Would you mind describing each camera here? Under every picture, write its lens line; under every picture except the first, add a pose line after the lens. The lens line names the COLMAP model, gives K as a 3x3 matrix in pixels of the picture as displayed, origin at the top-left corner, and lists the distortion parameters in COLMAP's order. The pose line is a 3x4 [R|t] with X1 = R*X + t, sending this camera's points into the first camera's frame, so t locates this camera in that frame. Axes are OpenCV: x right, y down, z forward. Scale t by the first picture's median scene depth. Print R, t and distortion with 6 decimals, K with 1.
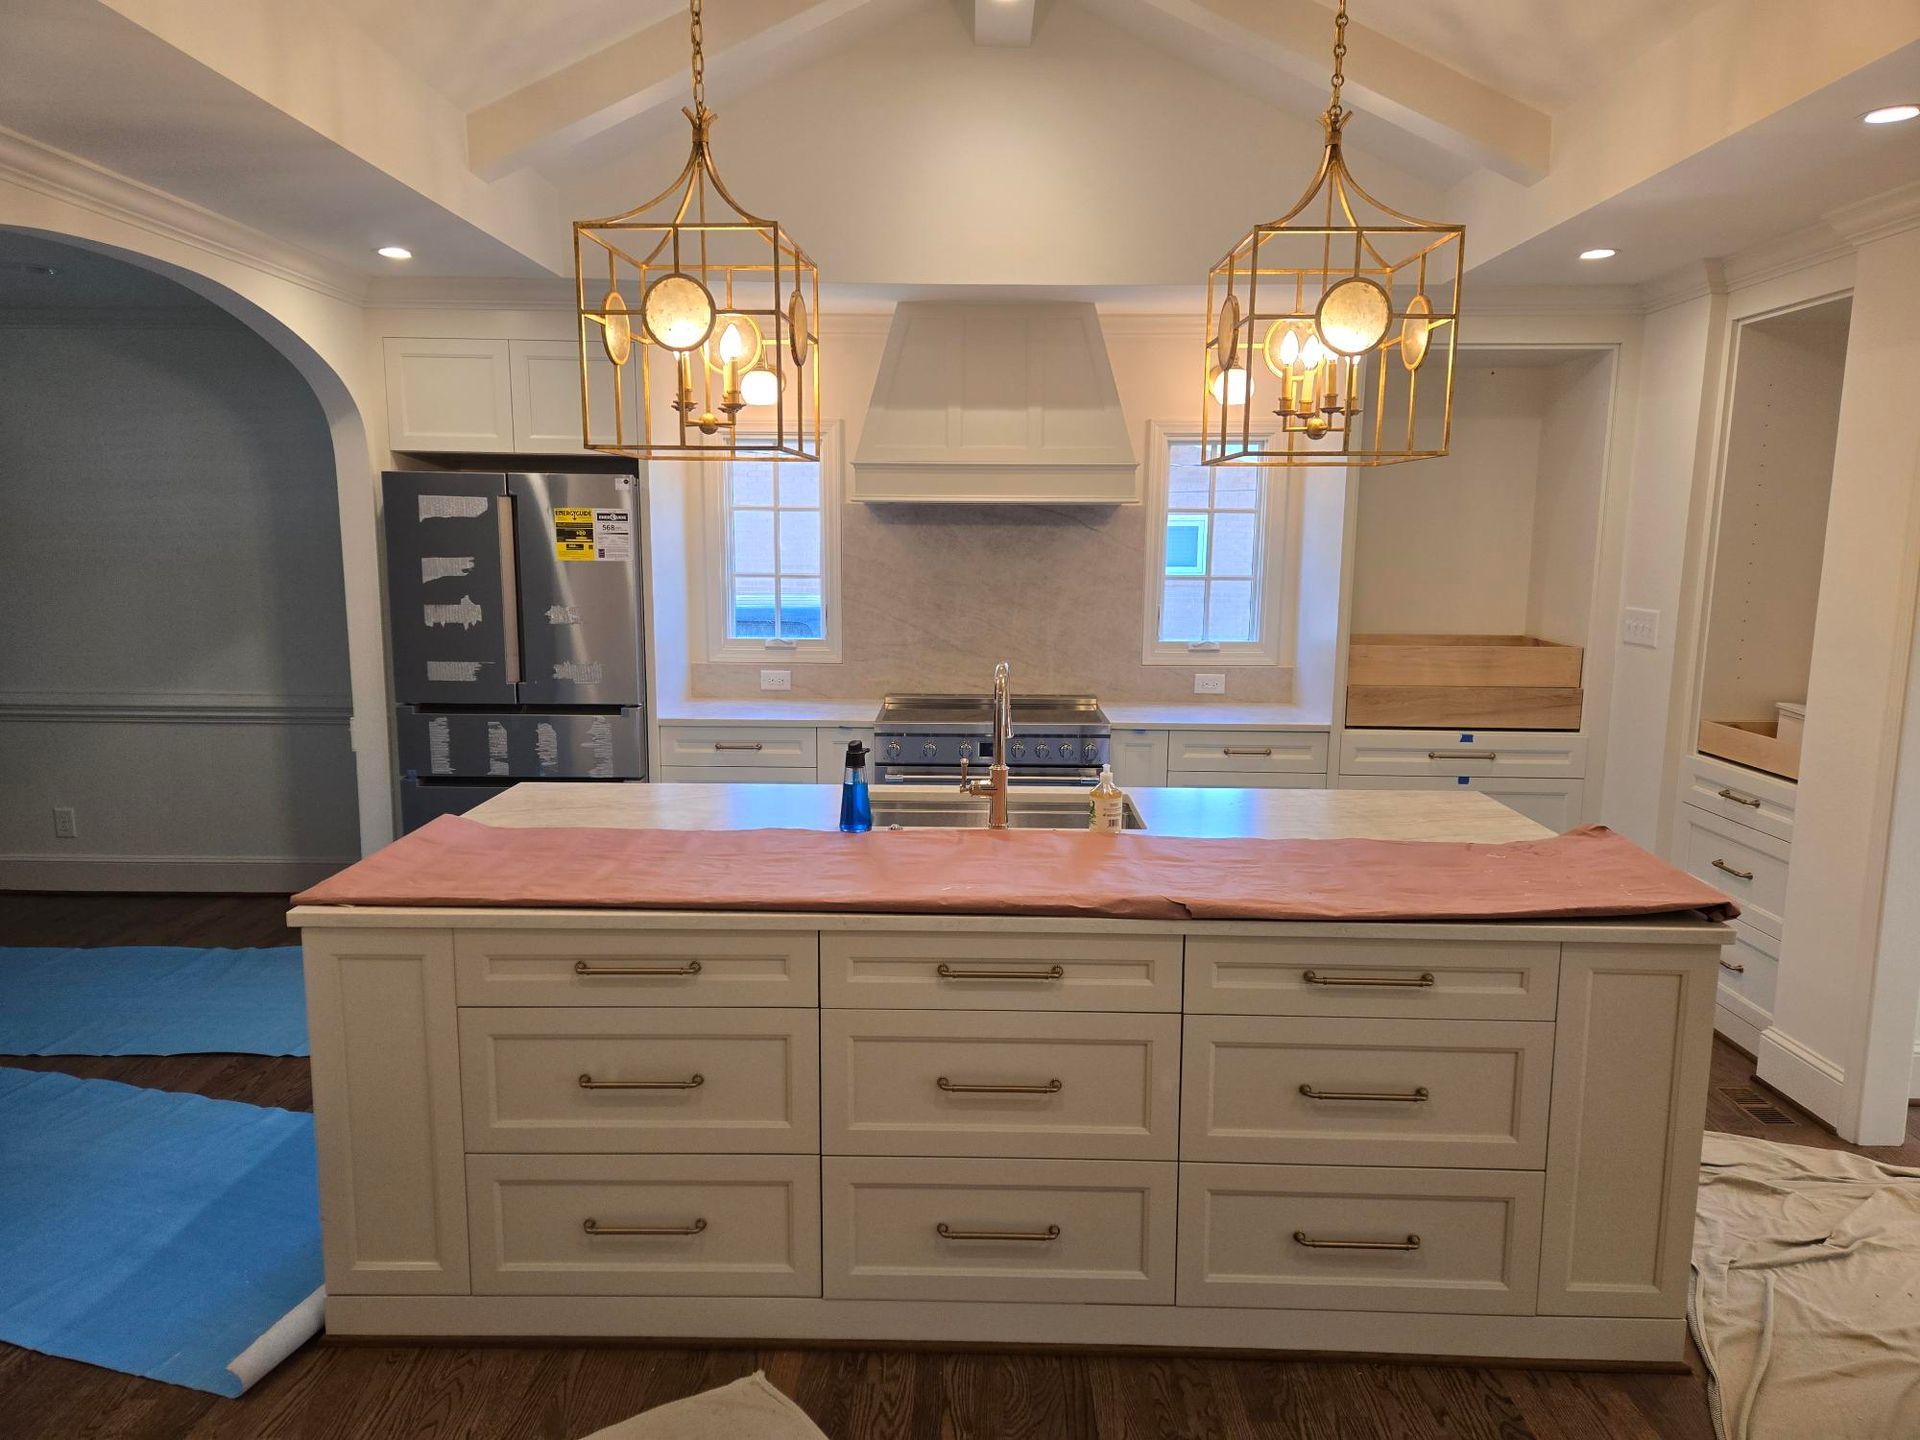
lens RADIAL K [[1271.9, 0, 947.8], [0, 1271.9, 721.3], [0, 0, 1]] dist [0.061021, -0.045798]
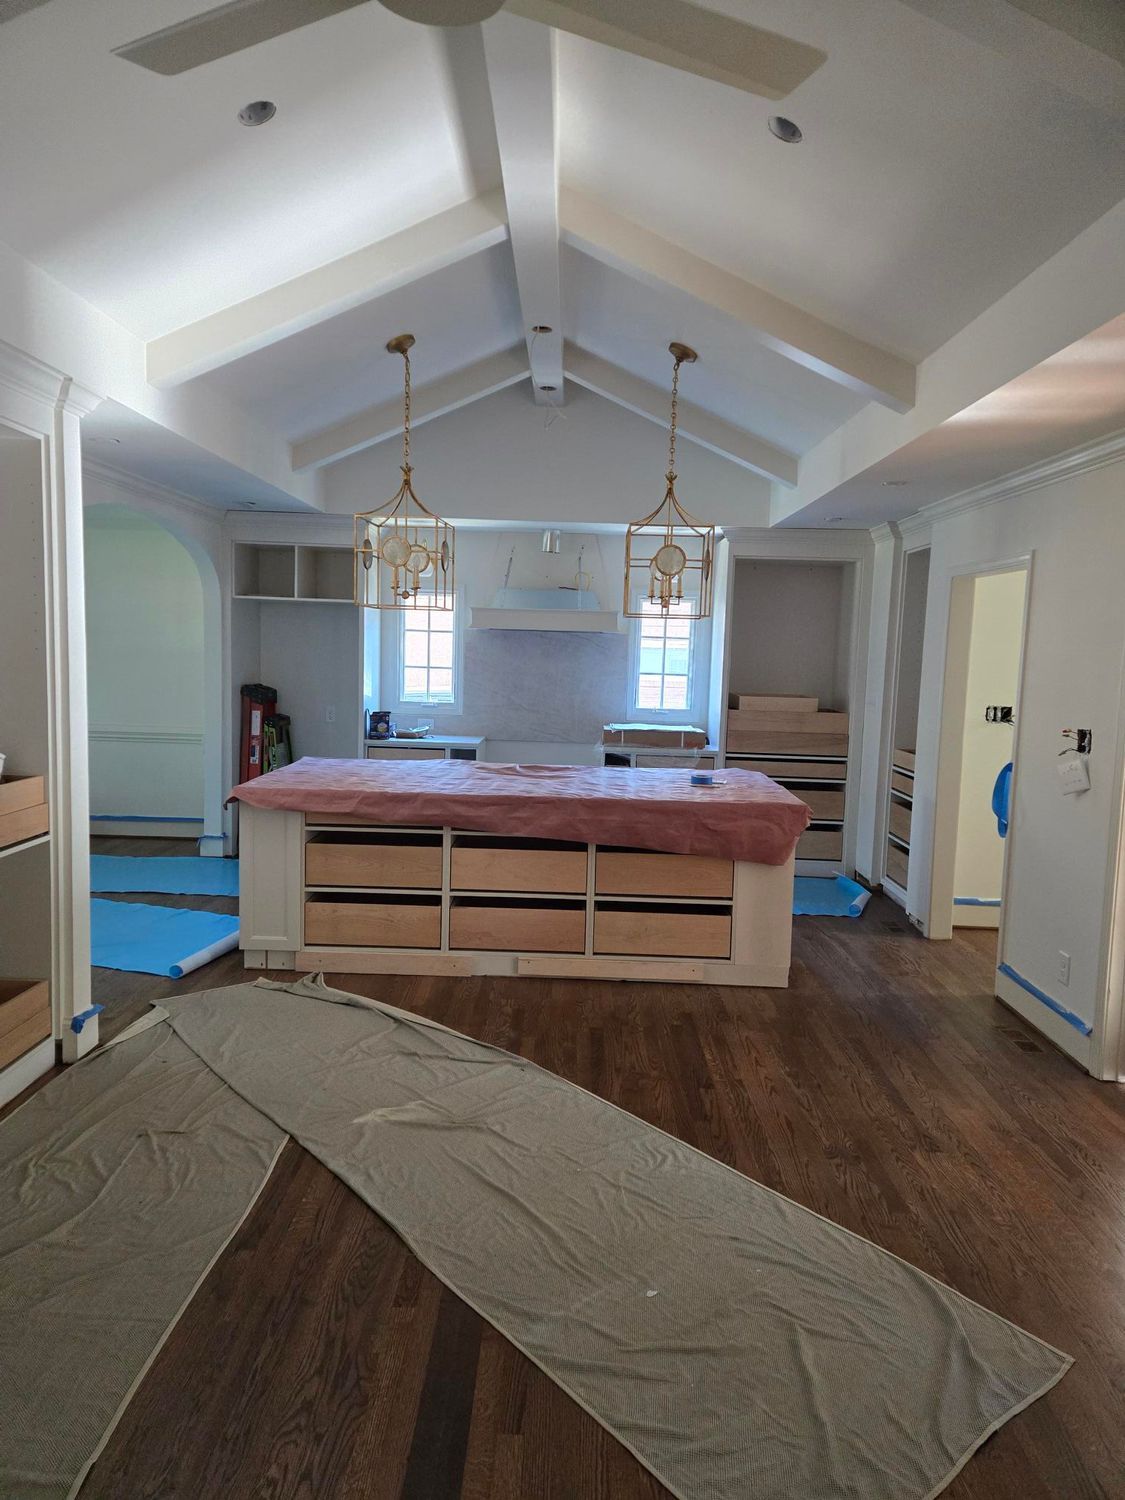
lens RADIAL K [[993.7, 0, 547.9], [0, 993.7, 736.2], [0, 0, 1]] dist [0.061021, -0.045798]
pose [[0.999740, 0.022754, -0.001627, 0.081119], [-0.022812, 0.997792, -0.062378, 0.134111], [0.000204, 0.062399, 0.998051, -0.805564]]
